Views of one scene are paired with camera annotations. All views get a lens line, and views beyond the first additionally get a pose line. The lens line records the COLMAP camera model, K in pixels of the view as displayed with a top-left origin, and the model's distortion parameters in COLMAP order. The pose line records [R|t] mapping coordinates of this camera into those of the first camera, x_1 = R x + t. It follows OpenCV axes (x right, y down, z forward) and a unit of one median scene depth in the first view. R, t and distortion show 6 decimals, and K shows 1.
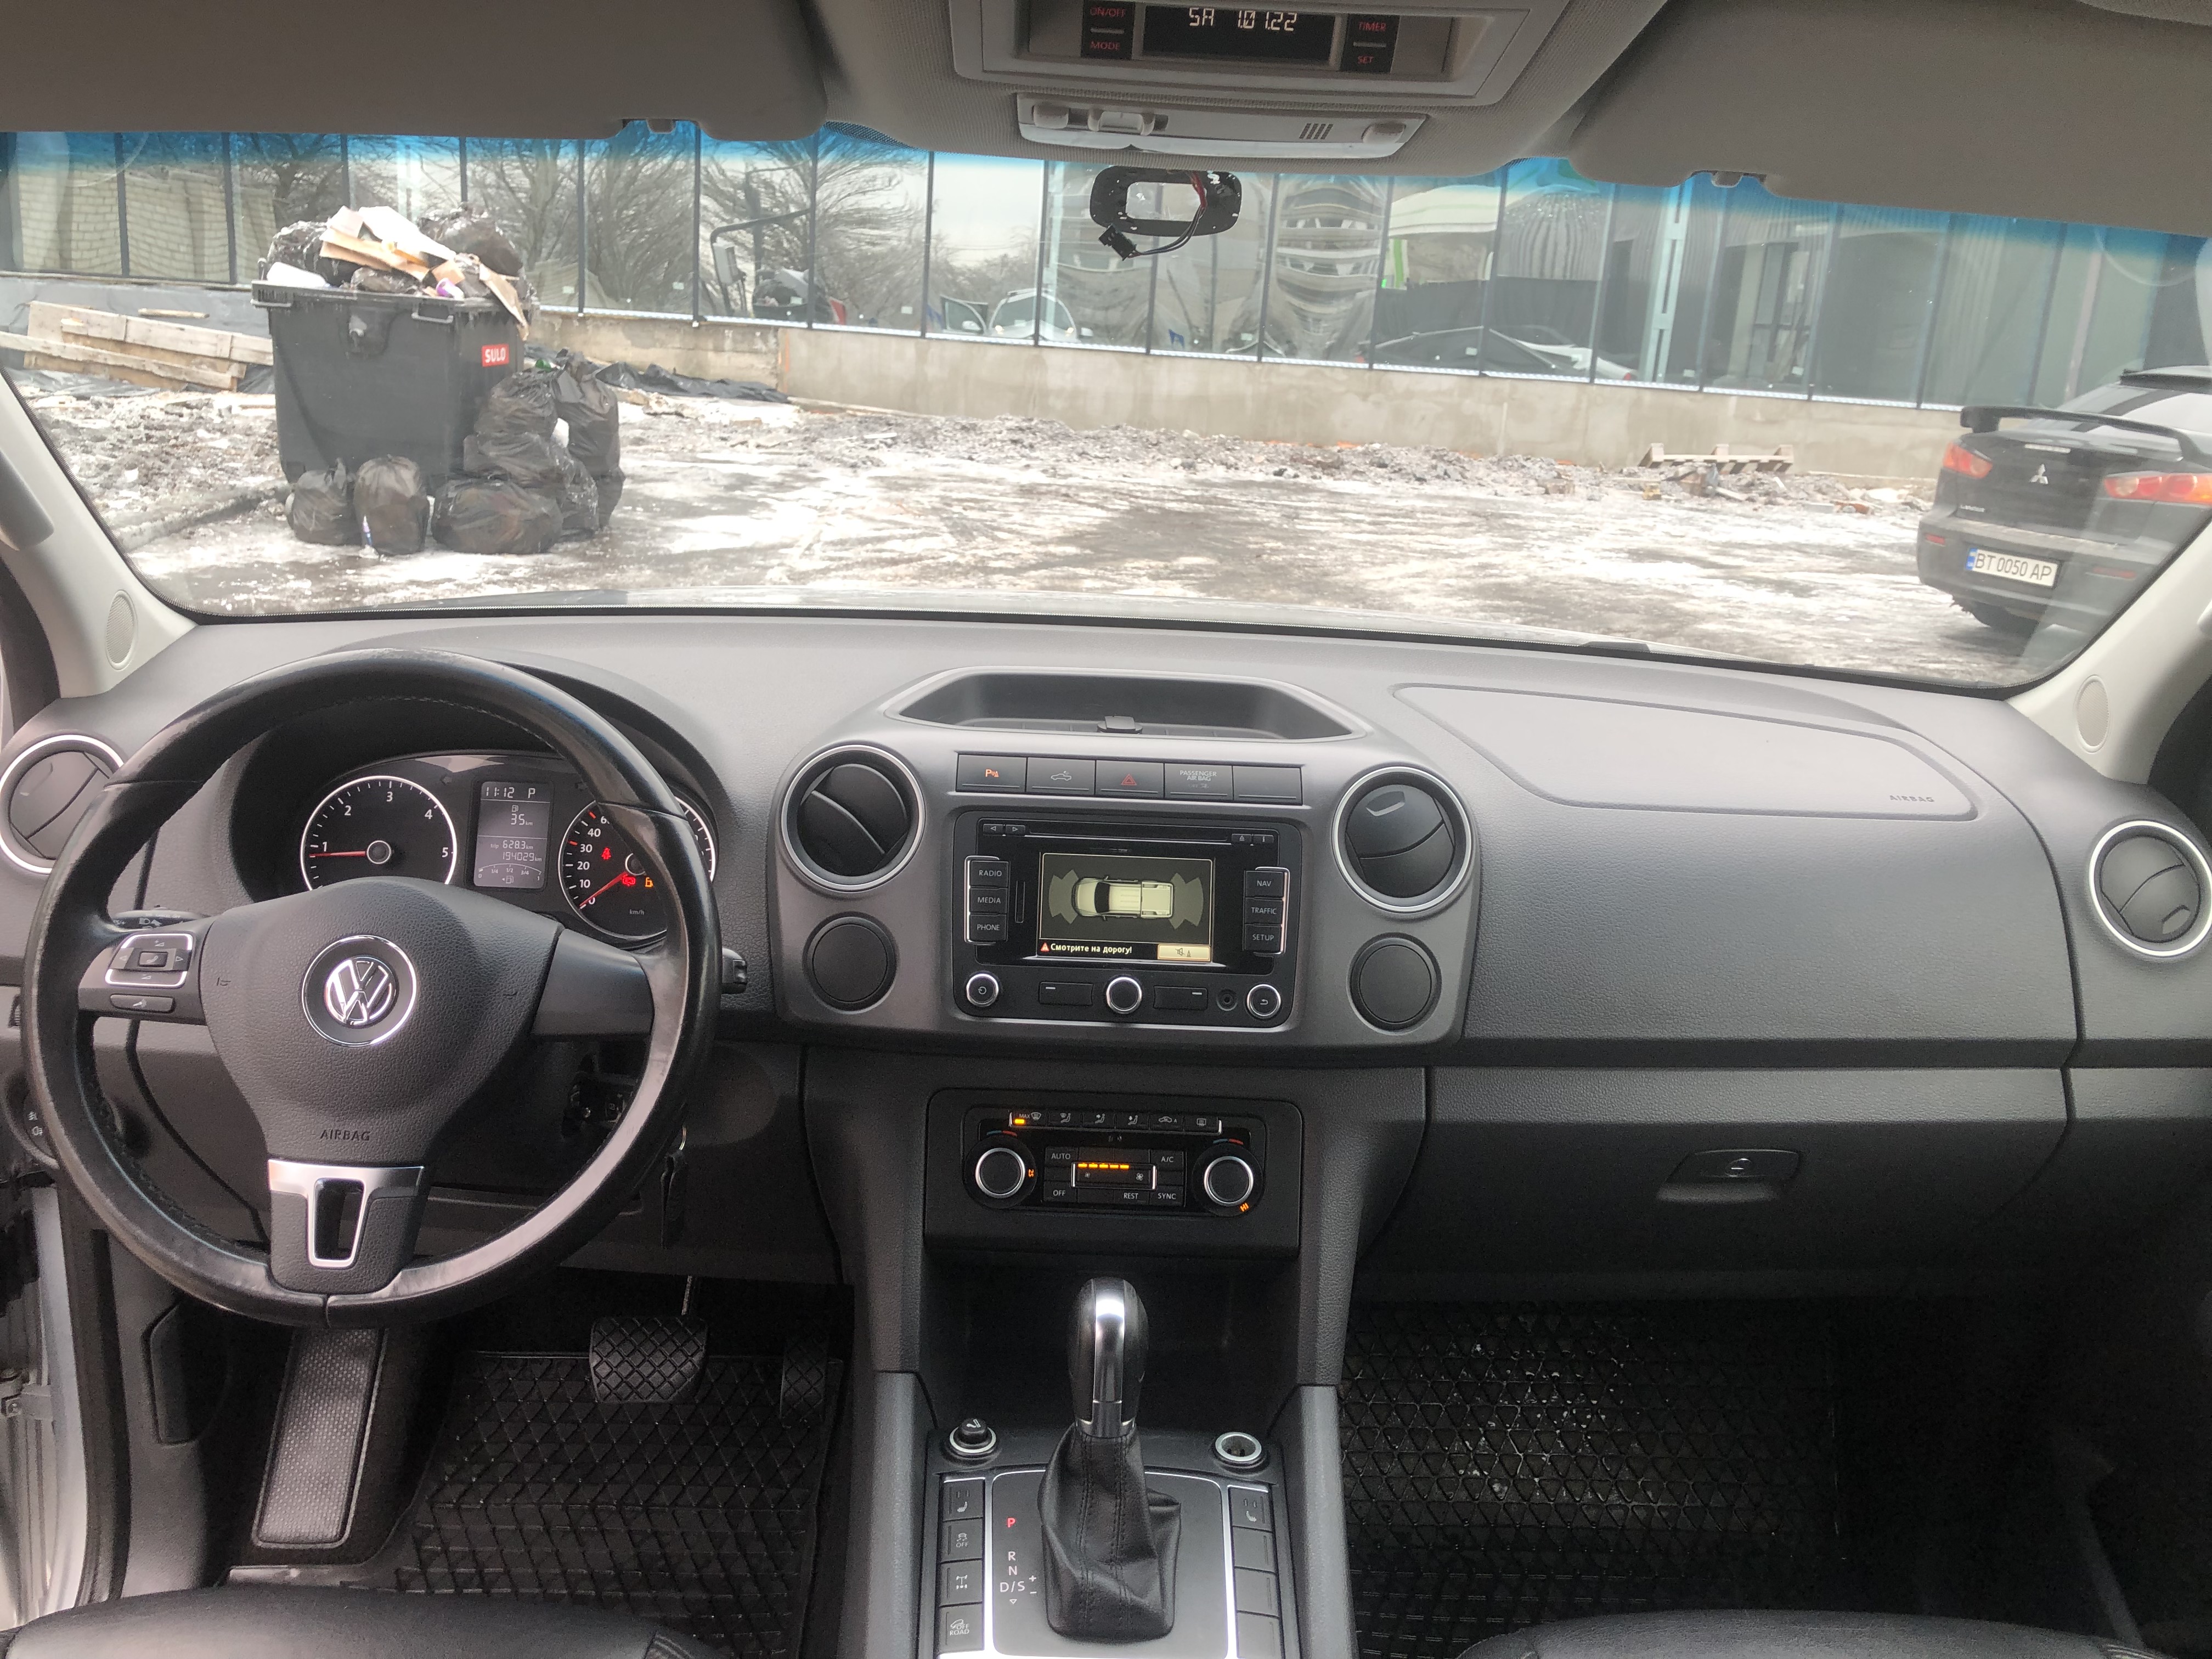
lens RADIAL K [[1829.3, 0, 1101.1], [0, 1829.3, 810.6], [0, 0, 1]] dist [0.050930, -0.049188]
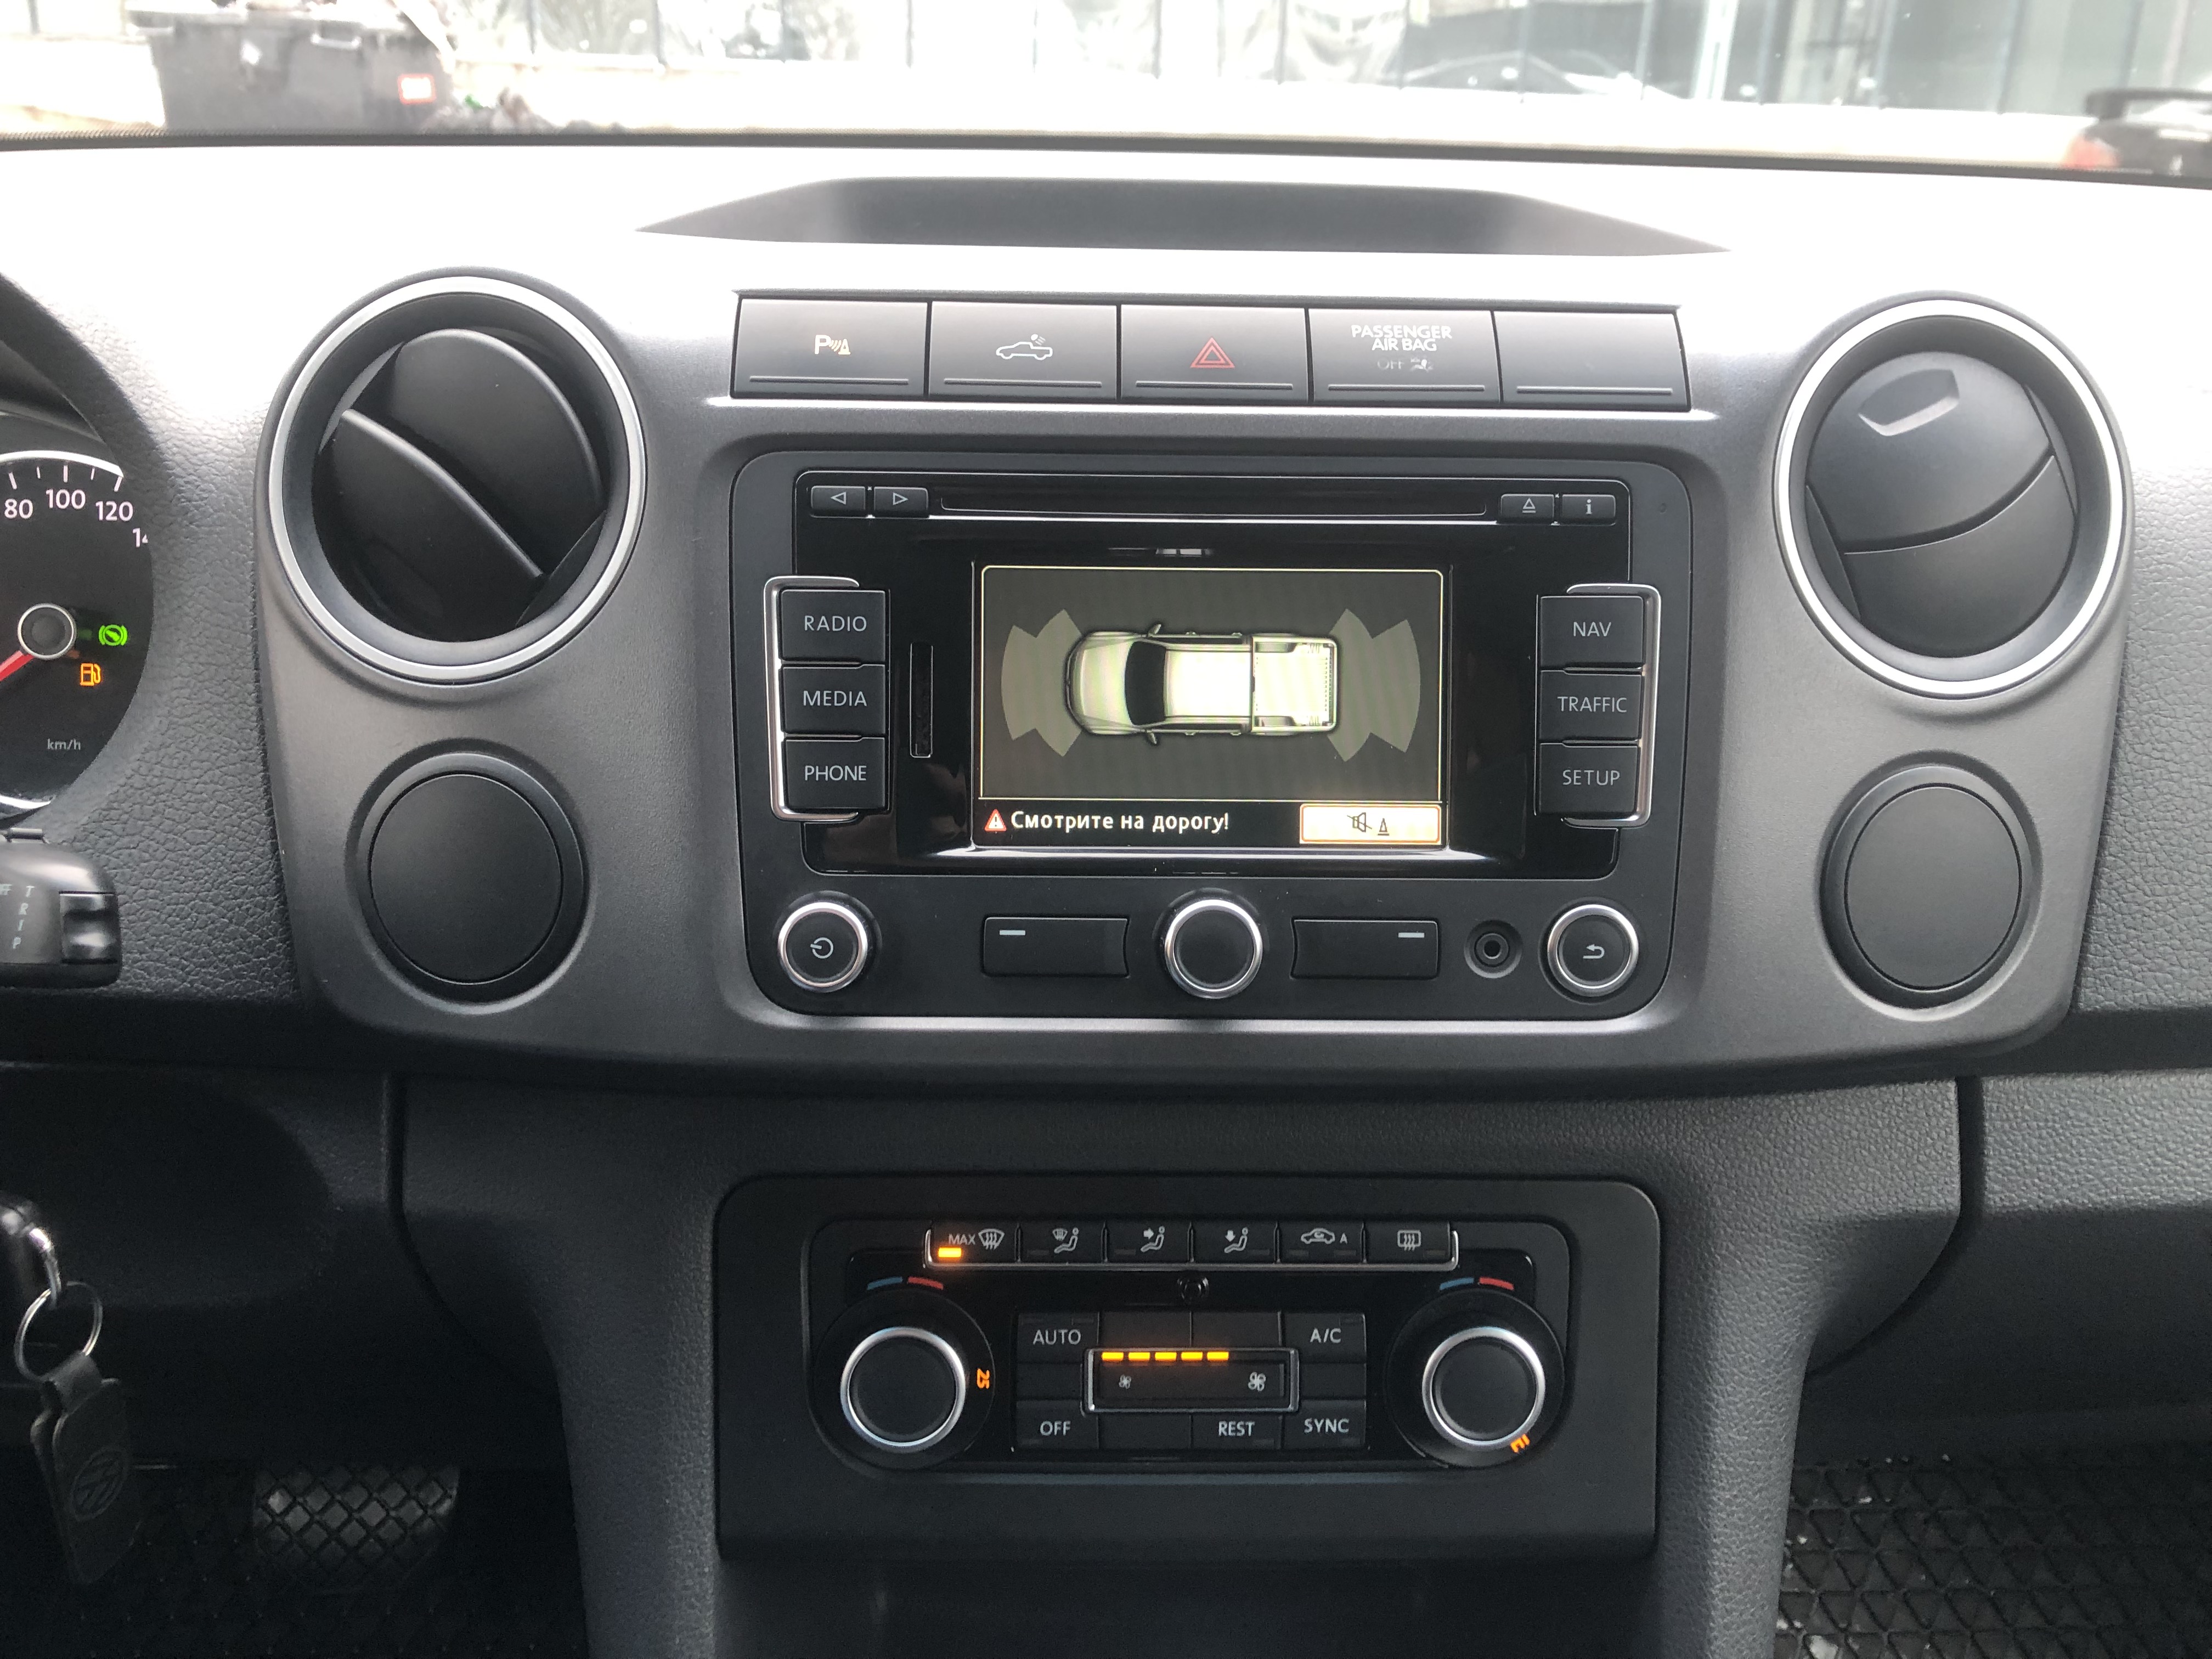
lens RADIAL K [[1829.3, 0, 1101.1], [0, 1829.3, 810.6], [0, 0, 1]] dist [0.050930, -0.049188]
pose [[0.999552, -0.027808, -0.011067, -0.005008], [0.028894, 0.992990, 0.114609, 0.030513], [0.007802, -0.114877, 0.993349, 0.627038]]
